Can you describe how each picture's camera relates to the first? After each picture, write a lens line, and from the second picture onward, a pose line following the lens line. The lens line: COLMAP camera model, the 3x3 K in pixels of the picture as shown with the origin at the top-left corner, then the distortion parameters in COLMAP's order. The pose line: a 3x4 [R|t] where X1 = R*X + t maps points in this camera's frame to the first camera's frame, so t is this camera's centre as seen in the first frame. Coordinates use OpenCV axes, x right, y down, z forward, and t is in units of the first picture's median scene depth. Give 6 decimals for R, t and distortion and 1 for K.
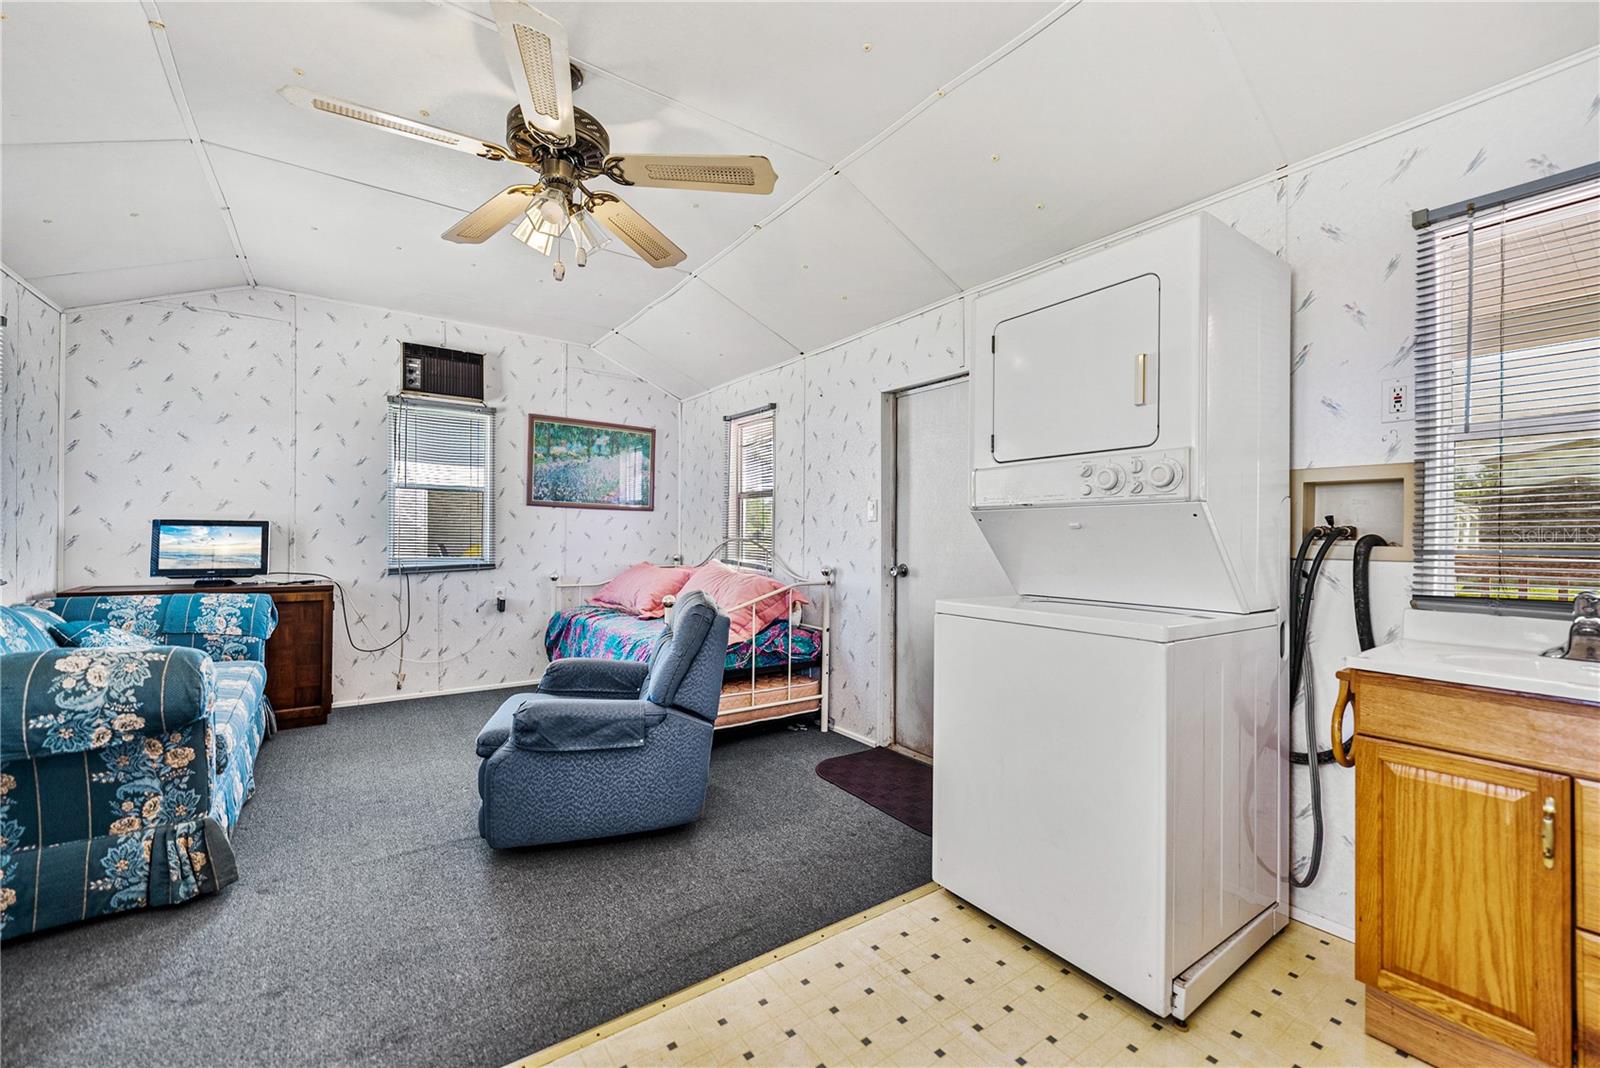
lens RADIAL K [[643.4, 0, 808.8], [0, 643.4, 532.1], [0, 0, 1]] dist [-0.001820, -0.000296]
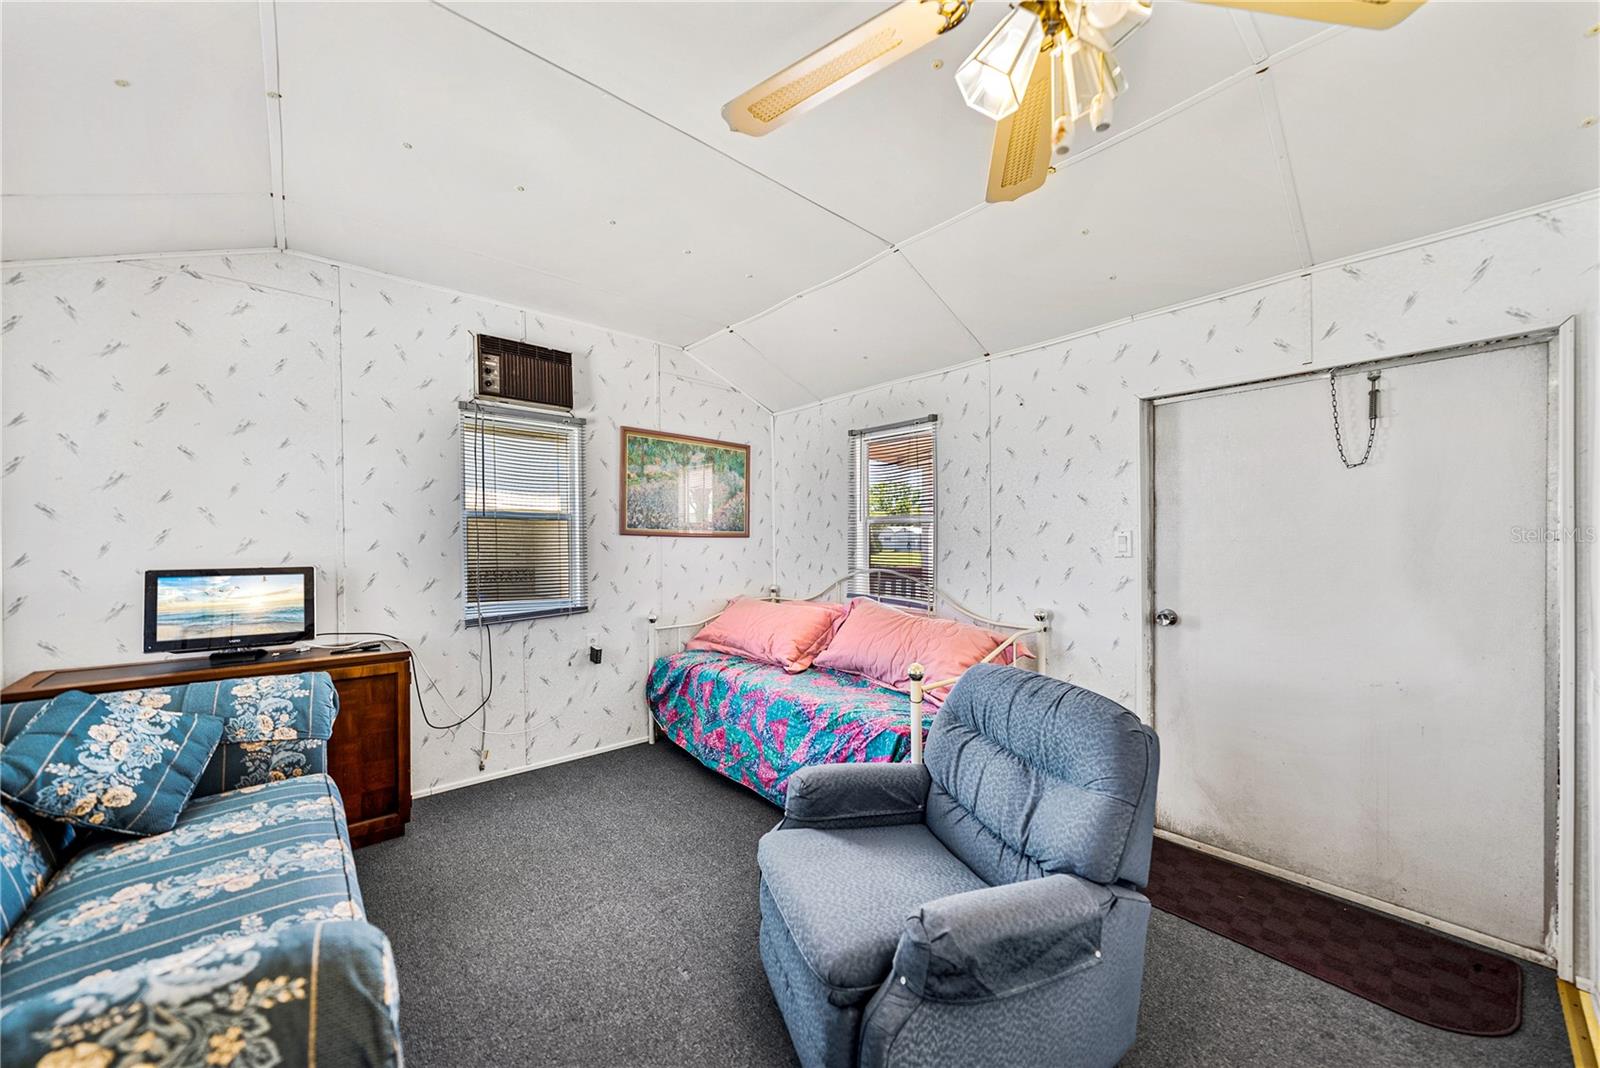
lens RADIAL K [[569.2, 0, 801.9], [0, 569.2, 544.4], [0, 0, 1]] dist [-0.002145, -0.000034]
pose [[0.995102, -0.014104, 0.097841, -0.309836], [0.013228, 0.999866, 0.009592, -0.037556], [-0.097963, -0.008251, 0.995156, 0.263340]]
